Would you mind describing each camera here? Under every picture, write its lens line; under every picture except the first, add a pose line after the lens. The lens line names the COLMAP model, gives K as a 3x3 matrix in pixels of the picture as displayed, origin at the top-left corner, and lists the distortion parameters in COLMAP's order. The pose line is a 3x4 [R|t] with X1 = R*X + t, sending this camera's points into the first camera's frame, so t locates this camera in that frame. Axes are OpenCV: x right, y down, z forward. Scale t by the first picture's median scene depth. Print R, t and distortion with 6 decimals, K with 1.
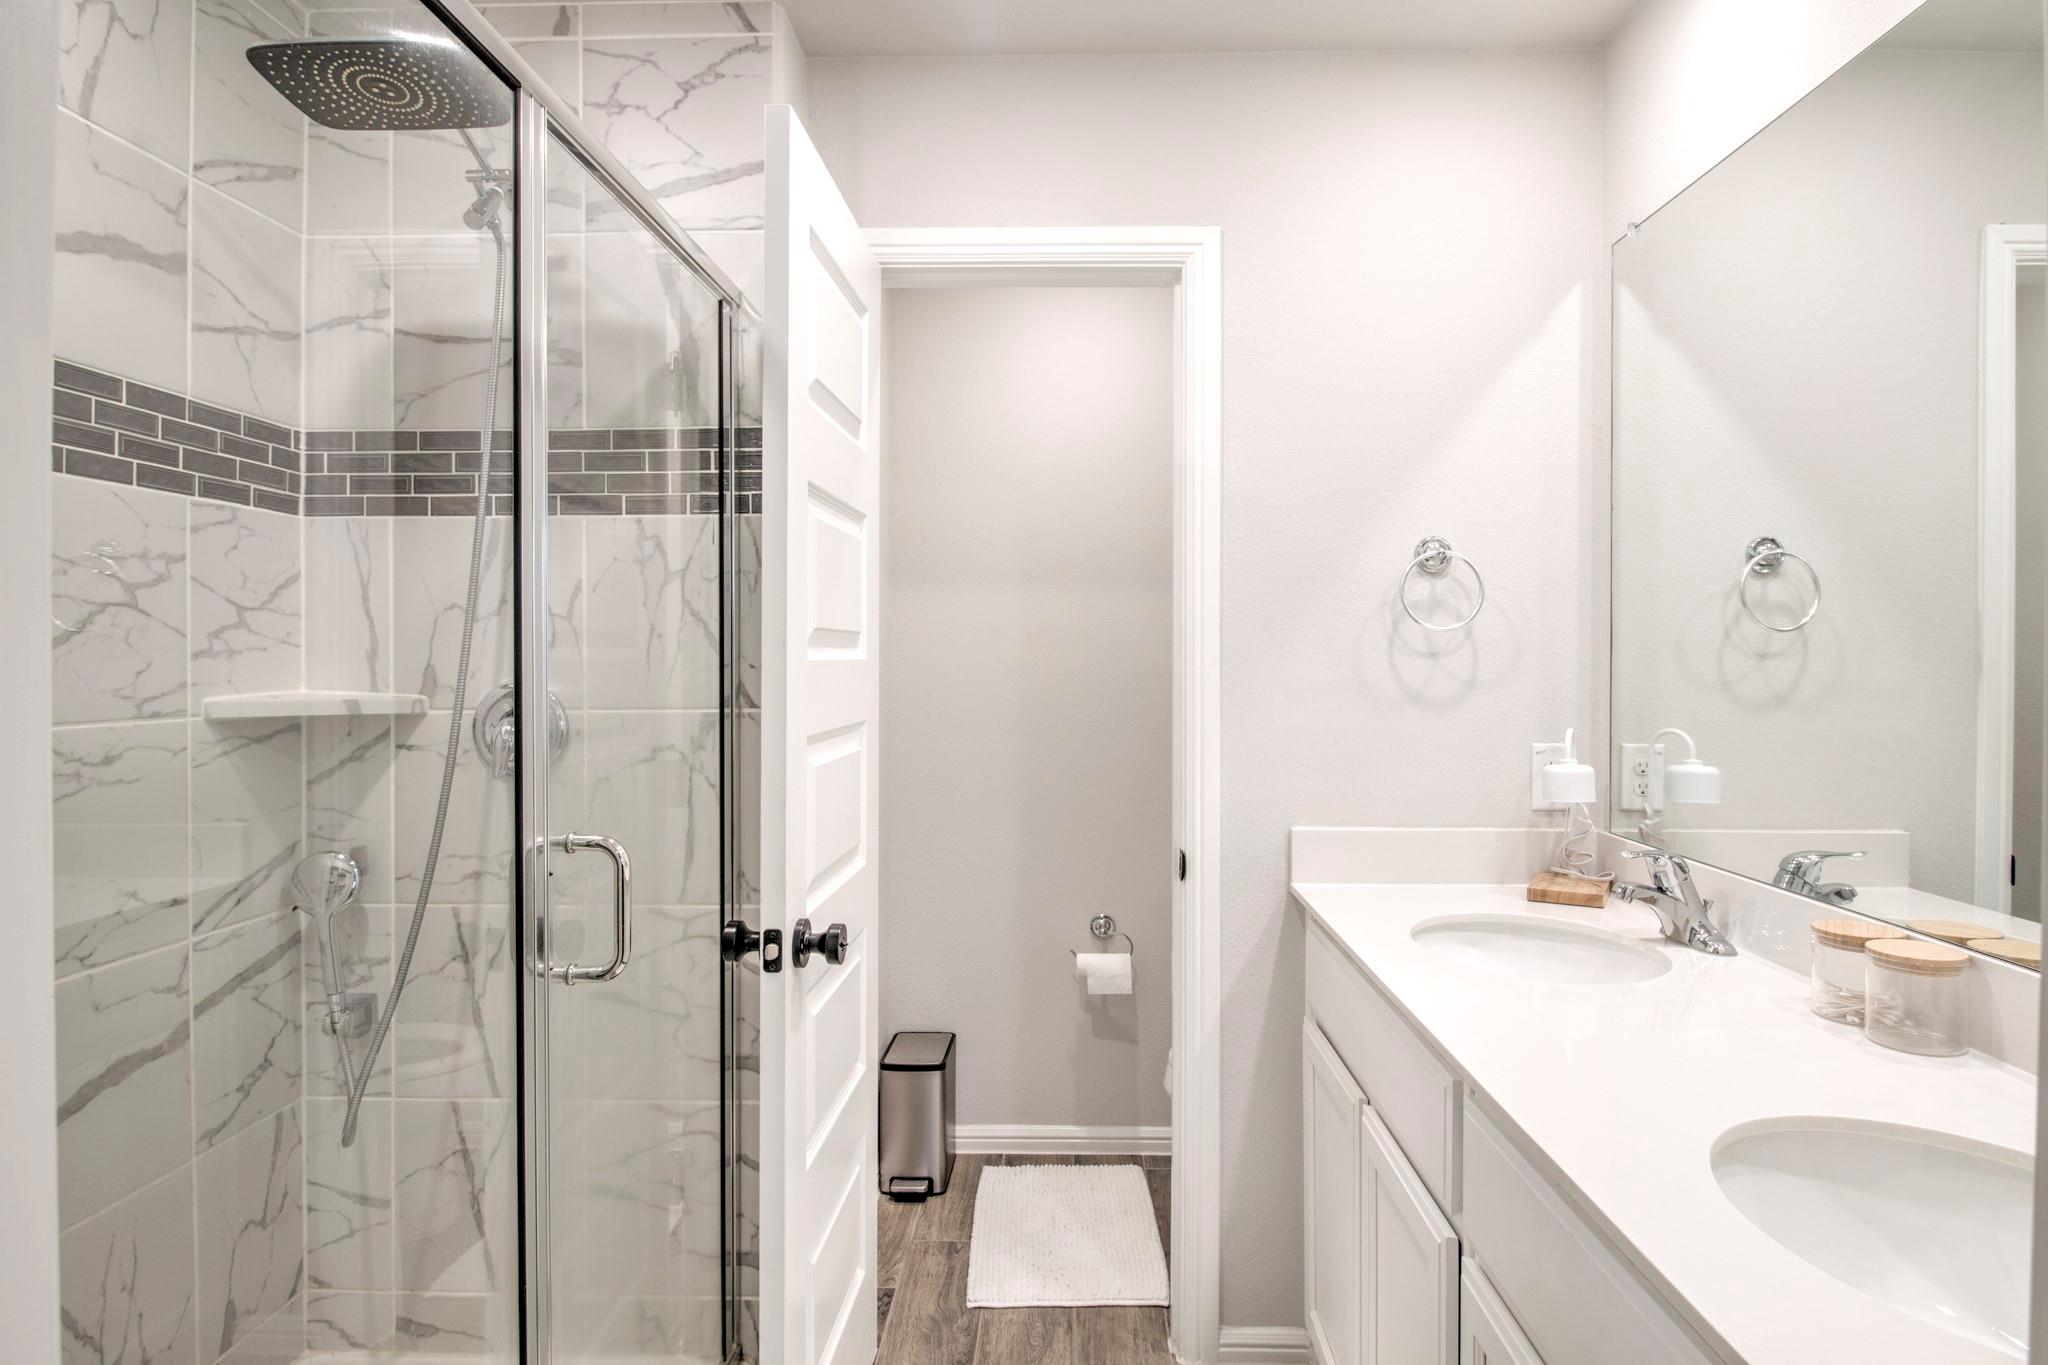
lens RADIAL K [[1149.6, 0, 1034.6], [0, 1149.6, 669.9], [0, 0, 1]] dist [0.004105, -0.012487]
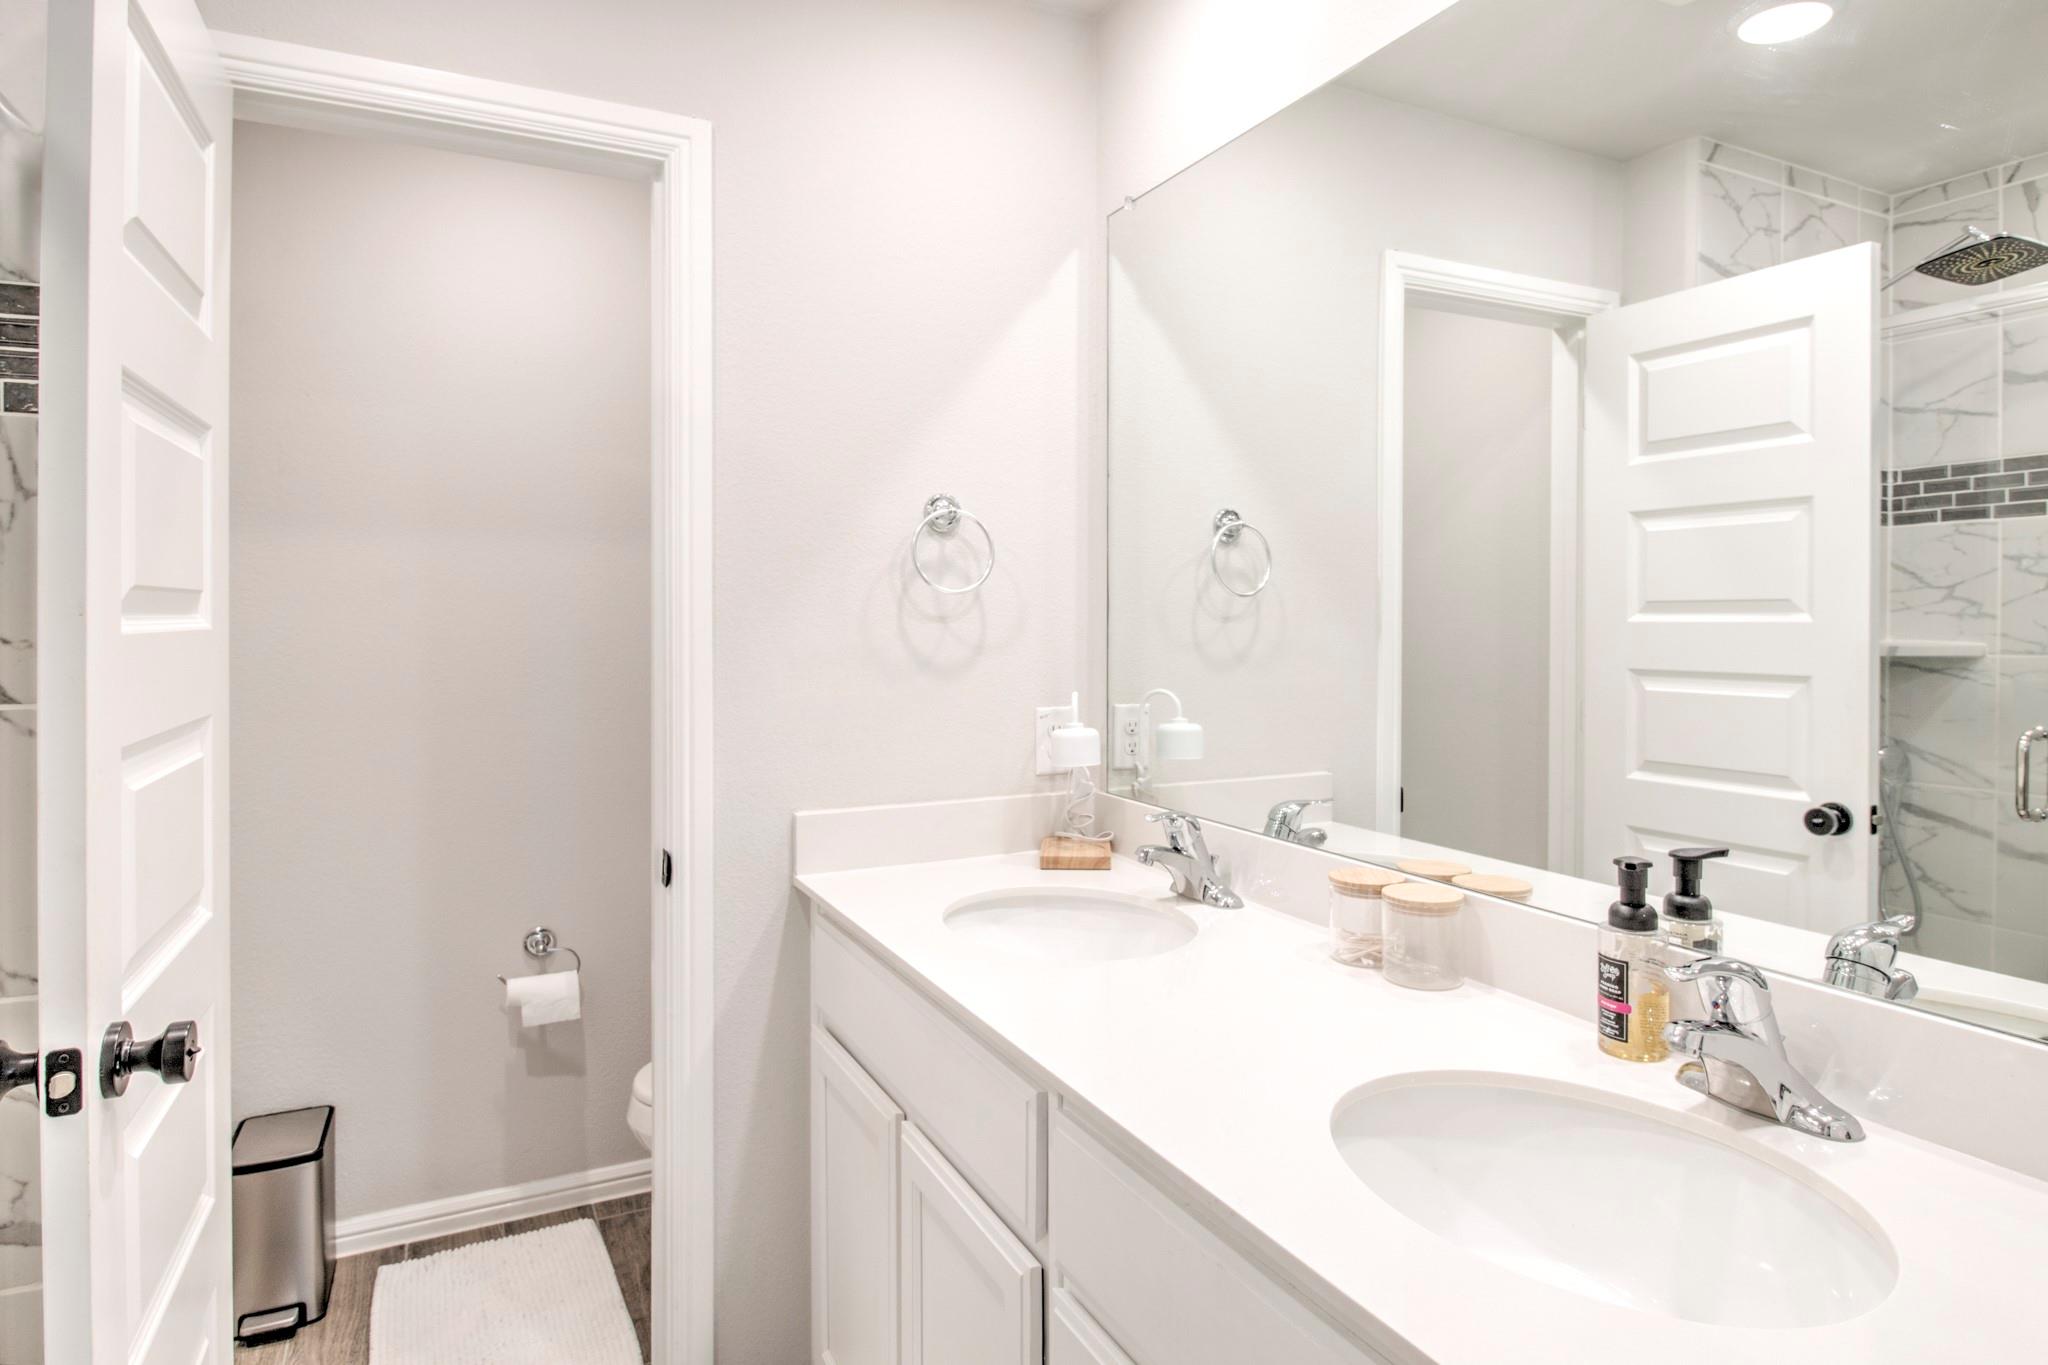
lens RADIAL K [[1174.3, 0, 1064.4], [0, 1174.3, 620.6], [0, 0, 1]] dist [0.003129, -0.012865]
pose [[0.870580, -0.005158, 0.491999, -0.044305], [0.007519, 0.999968, -0.002822, -0.008417], [-0.491969, 0.006156, 0.870591, 0.110929]]
